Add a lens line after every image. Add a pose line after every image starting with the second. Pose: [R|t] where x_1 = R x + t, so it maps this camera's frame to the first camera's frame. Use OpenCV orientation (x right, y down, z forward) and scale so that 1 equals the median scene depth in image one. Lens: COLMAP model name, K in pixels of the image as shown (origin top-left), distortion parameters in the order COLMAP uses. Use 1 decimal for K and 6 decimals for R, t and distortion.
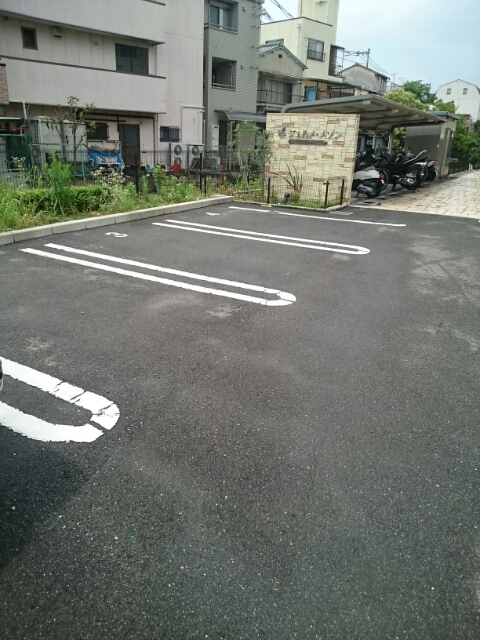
lens RADIAL K [[492.6, 0, 240.0], [0, 492.6, 320.0], [0, 0, 1]] dist [0.057736, -0.117326]
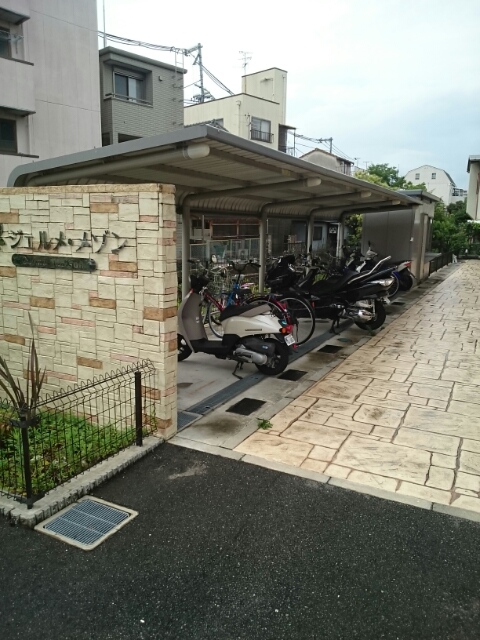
lens RADIAL K [[492.6, 0, 240.0], [0, 492.6, 320.0], [0, 0, 1]] dist [0.057736, -0.117326]
pose [[0.999183, -0.028686, 0.028461, 0.142918], [0.032926, 0.986265, -0.161858, -0.140248], [-0.023427, 0.162663, 0.986404, 0.357379]]
